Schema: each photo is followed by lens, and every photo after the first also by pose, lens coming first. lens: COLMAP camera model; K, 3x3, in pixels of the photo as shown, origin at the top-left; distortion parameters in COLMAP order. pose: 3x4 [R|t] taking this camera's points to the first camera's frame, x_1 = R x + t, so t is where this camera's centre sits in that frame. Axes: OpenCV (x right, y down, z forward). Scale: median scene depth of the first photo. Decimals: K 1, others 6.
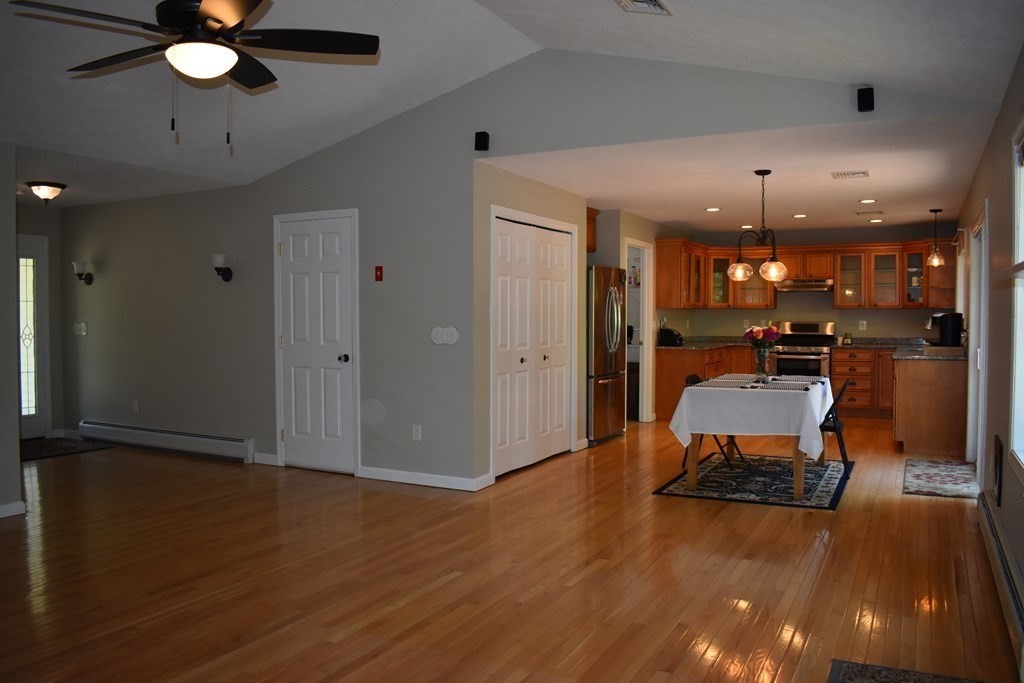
lens RADIAL K [[798.7, 0, 506.8], [0, 798.7, 334.7], [0, 0, 1]] dist [-0.104424, 0.020890]
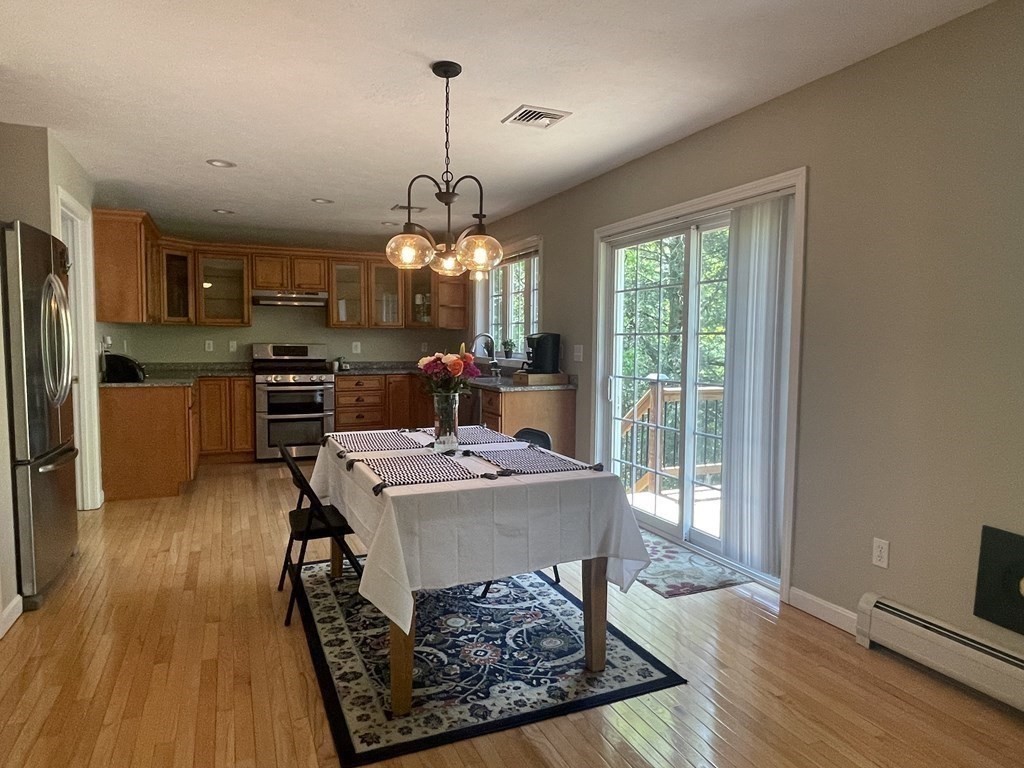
lens RADIAL K [[660.2, 0, 507.7], [0, 660.2, 392.2], [0, 0, 1]] dist [0.008056, -0.001486]
pose [[0.634208, -0.055513, 0.771167, -0.008476], [0.010494, 0.997945, 0.063208, -0.007696], [-0.773091, -0.031994, 0.633488, 0.428212]]
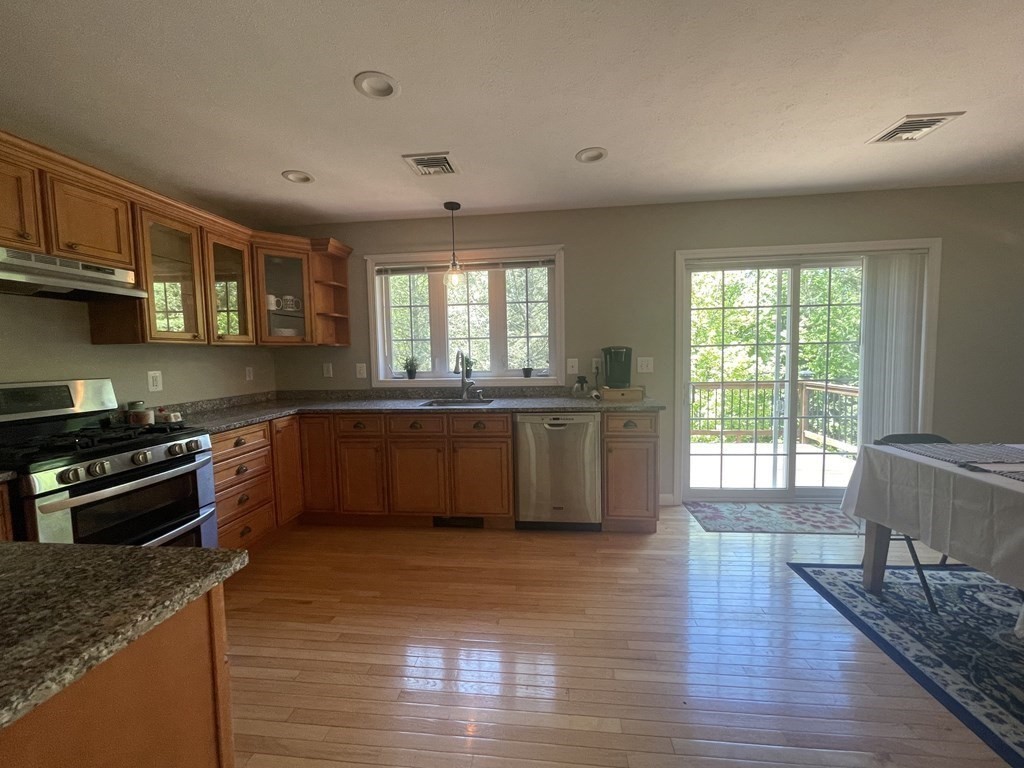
lens RADIAL K [[412.8, 0, 516.6], [0, 412.8, 383.9], [0, 0, 1]] dist [0.001973, 0.000286]
pose [[-0.369644, -0.059400, 0.927273, 0.147124], [0.044880, 0.995648, 0.081670, -0.022425], [-0.928089, 0.071805, -0.365369, 0.944358]]
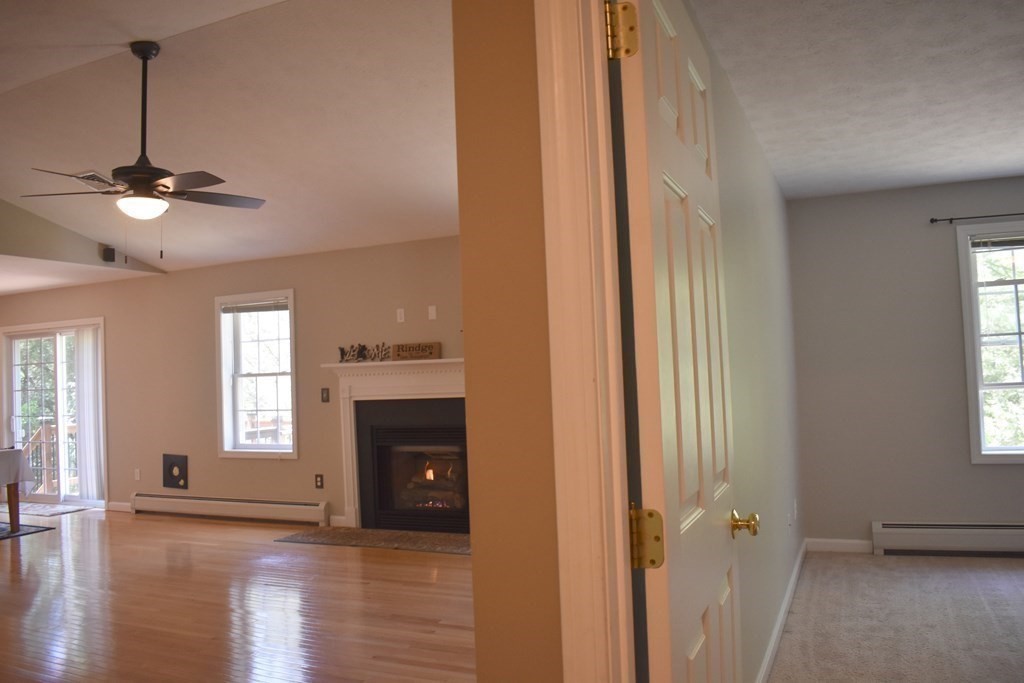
lens RADIAL K [[798.7, 0, 530.9], [0, 798.7, 332.8], [0, 0, 1]] dist [-0.104424, 0.020890]
pose [[-0.079357, 0.054447, 0.995358, -0.556202], [0.063133, 0.996777, -0.049491, -0.002996], [-0.994845, 0.058913, -0.082539, 0.125360]]
